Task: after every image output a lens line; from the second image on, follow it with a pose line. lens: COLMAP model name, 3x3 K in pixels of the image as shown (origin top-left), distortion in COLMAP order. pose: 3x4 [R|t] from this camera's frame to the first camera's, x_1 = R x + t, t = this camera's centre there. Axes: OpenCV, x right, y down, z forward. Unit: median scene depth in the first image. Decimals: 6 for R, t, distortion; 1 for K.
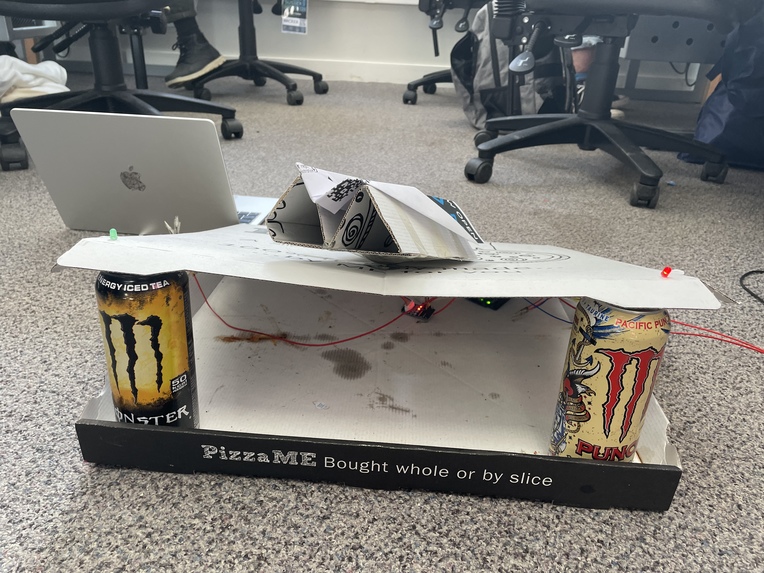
lens RADIAL K [[587.8, 0, 382.0], [0, 587.8, 286.5], [0, 0, 1]] dist [0.083815, -0.125803]
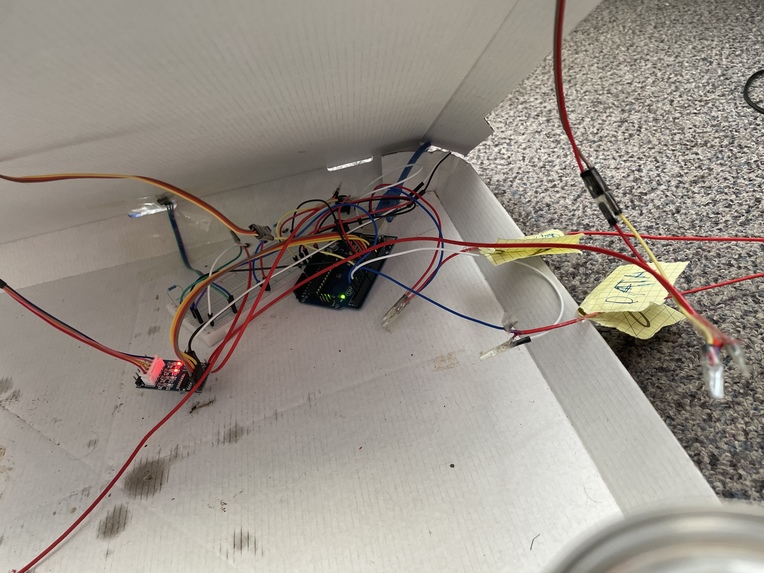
lens RADIAL K [[587.8, 0, 382.0], [0, 587.8, 286.5], [0, 0, 1]] dist [0.083815, -0.125803]
pose [[0.946286, -0.318291, 0.056859, 0.164197], [0.299889, 0.929742, 0.213650, -0.068218], [-0.120867, -0.185122, 0.975254, 0.426264]]
